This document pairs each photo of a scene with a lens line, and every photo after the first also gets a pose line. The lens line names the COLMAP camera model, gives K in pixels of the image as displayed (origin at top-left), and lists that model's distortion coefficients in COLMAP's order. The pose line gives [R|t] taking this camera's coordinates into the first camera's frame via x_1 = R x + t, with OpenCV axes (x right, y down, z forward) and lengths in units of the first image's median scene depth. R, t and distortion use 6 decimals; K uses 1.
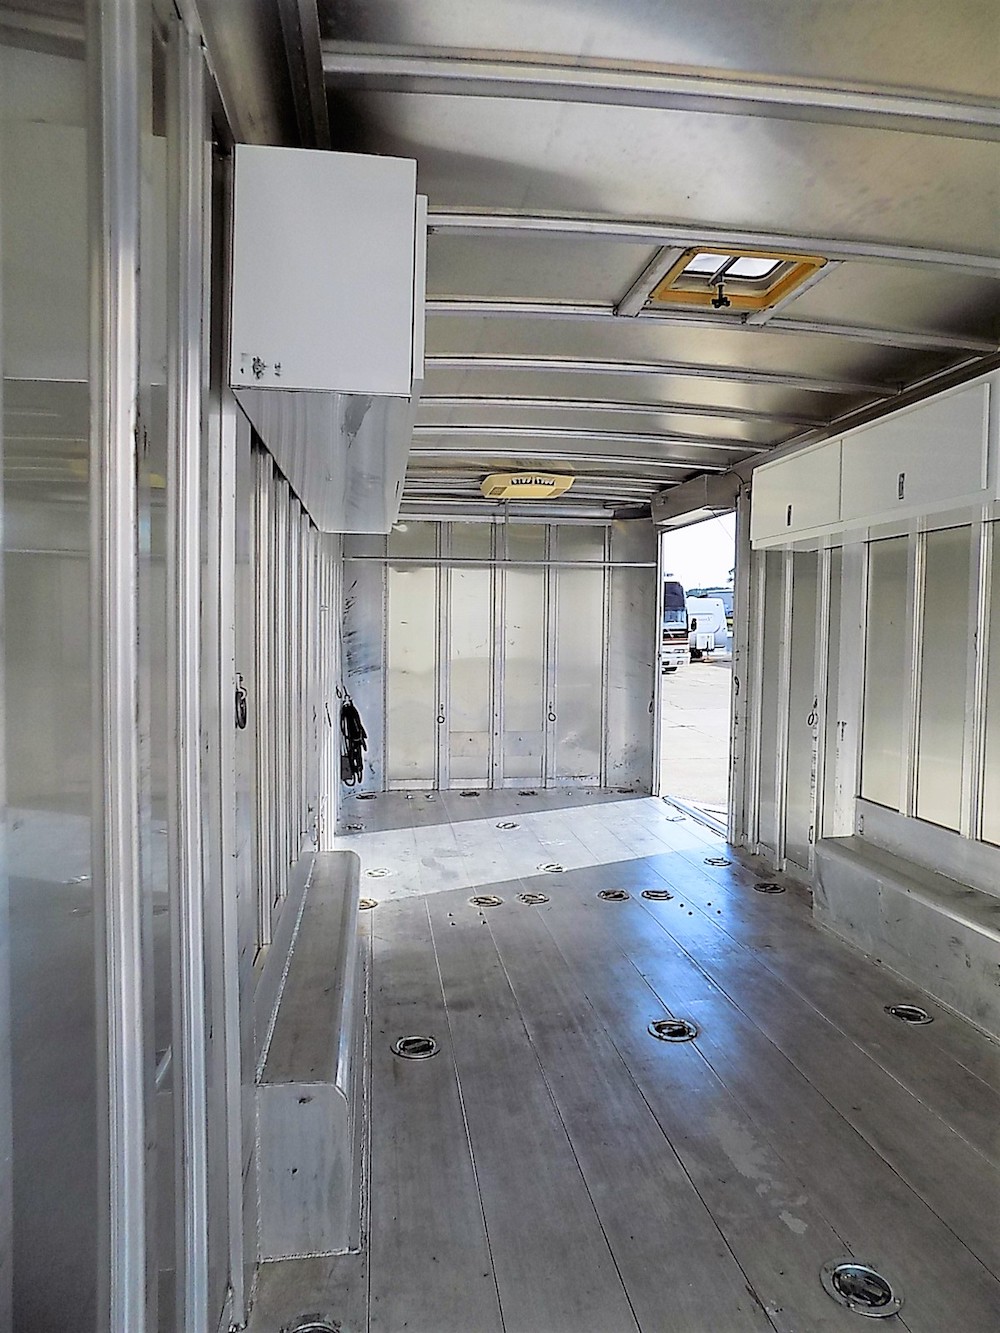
lens RADIAL K [[895.6, 0, 519.0], [0, 895.6, 669.5], [0, 0, 1]] dist [-0.078113, 0.078317]
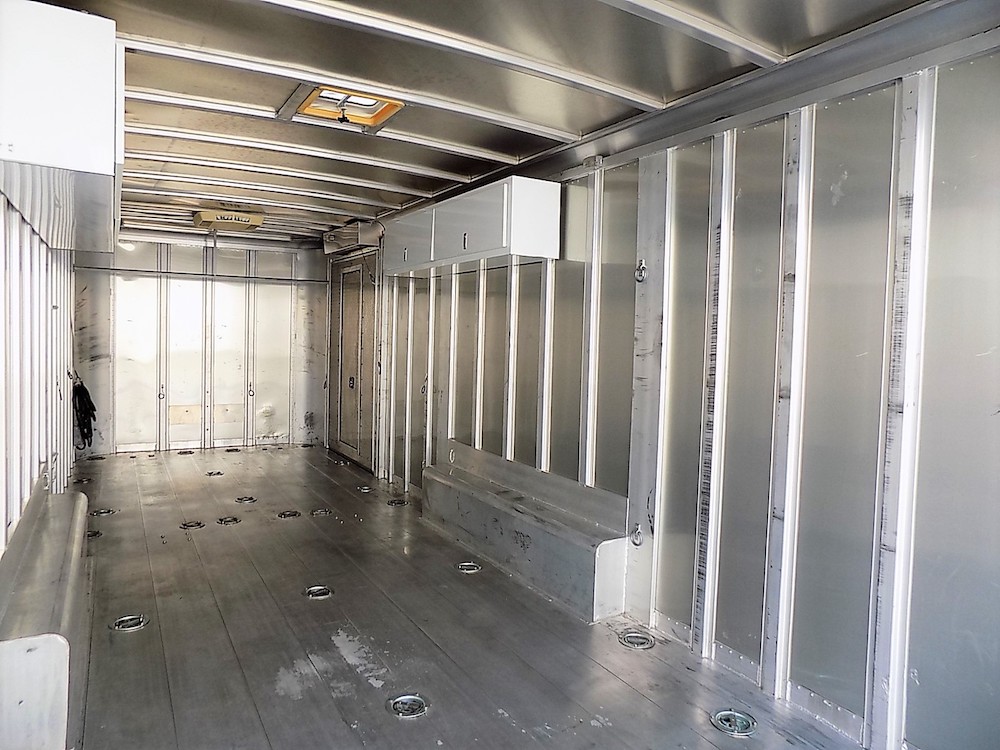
lens RADIAL K [[668.5, 0, 499.9], [0, 668.5, 366.2], [0, 0, 1]] dist [-0.083104, 0.078653]
pose [[0.930274, -0.000909, 0.366865, 0.026611], [-0.001959, 0.999970, 0.007445, 0.005872], [-0.366861, -0.007644, 0.930244, -0.091514]]
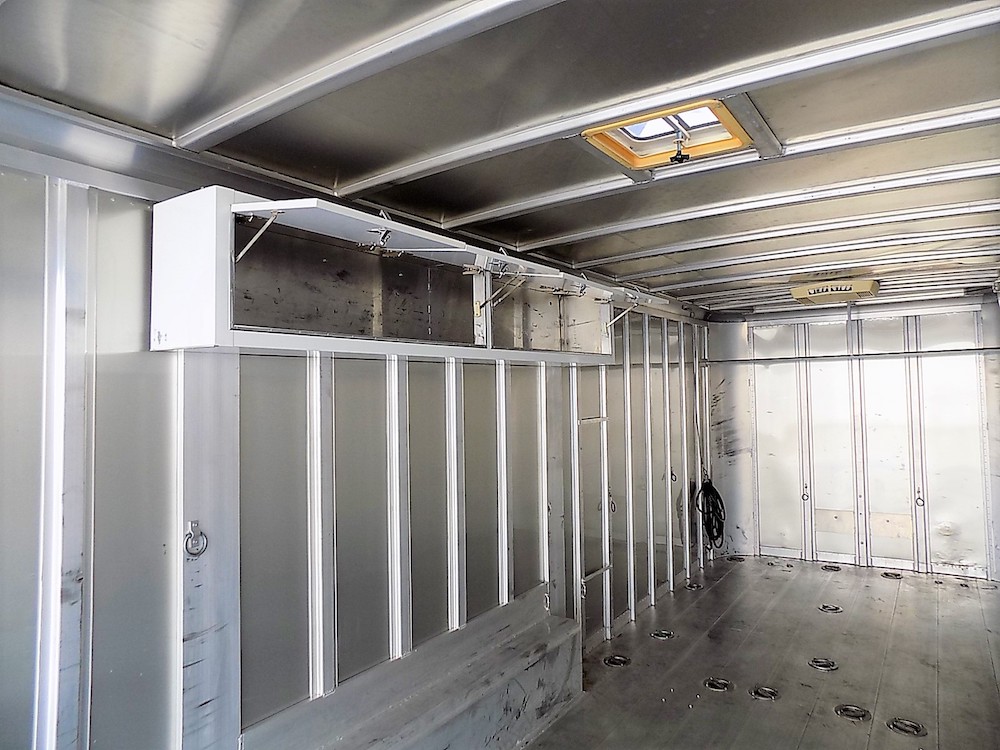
lens RADIAL K [[671.8, 0, 501.1], [0, 671.8, 365.3], [0, 0, 1]] dist [-0.078113, 0.078317]
pose [[0.738213, -0.052416, -0.672529, 0.272450], [-0.003826, 0.996635, -0.081877, -0.054644], [0.674557, 0.063016, 0.735528, 0.150214]]
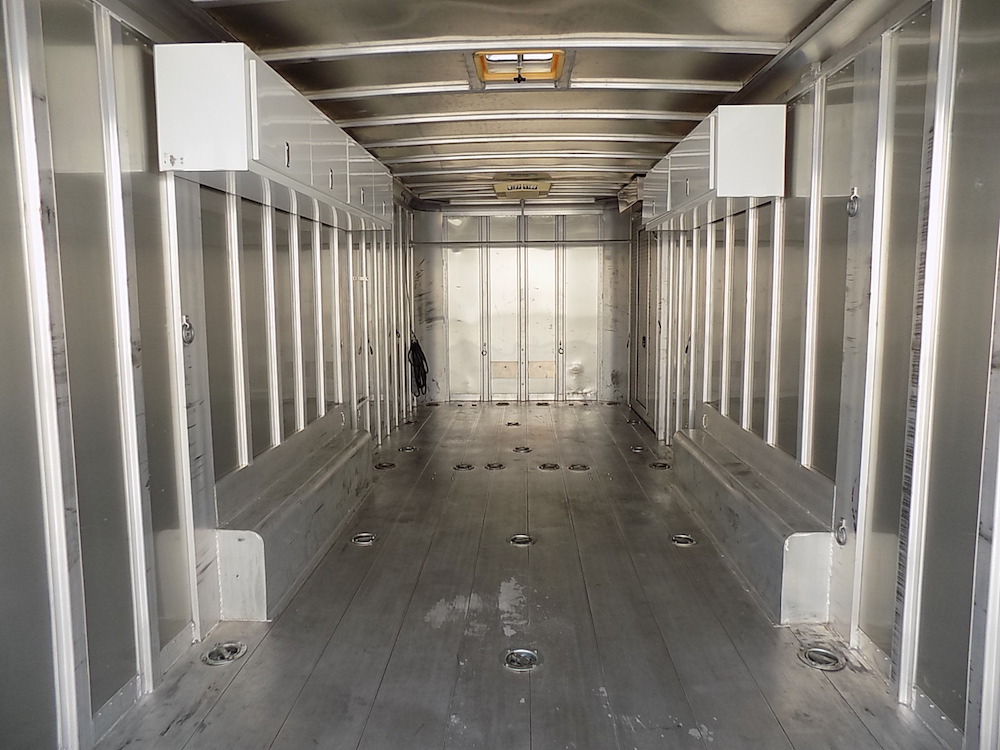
lens RADIAL K [[668.5, 0, 499.9], [0, 668.5, 366.2], [0, 0, 1]] dist [-0.083104, 0.078653]
pose [[0.981632, 0.003962, -0.190744, 0.198353], [0.008836, 0.997767, 0.066197, 0.007529], [0.190580, -0.066666, 0.979405, -0.091074]]
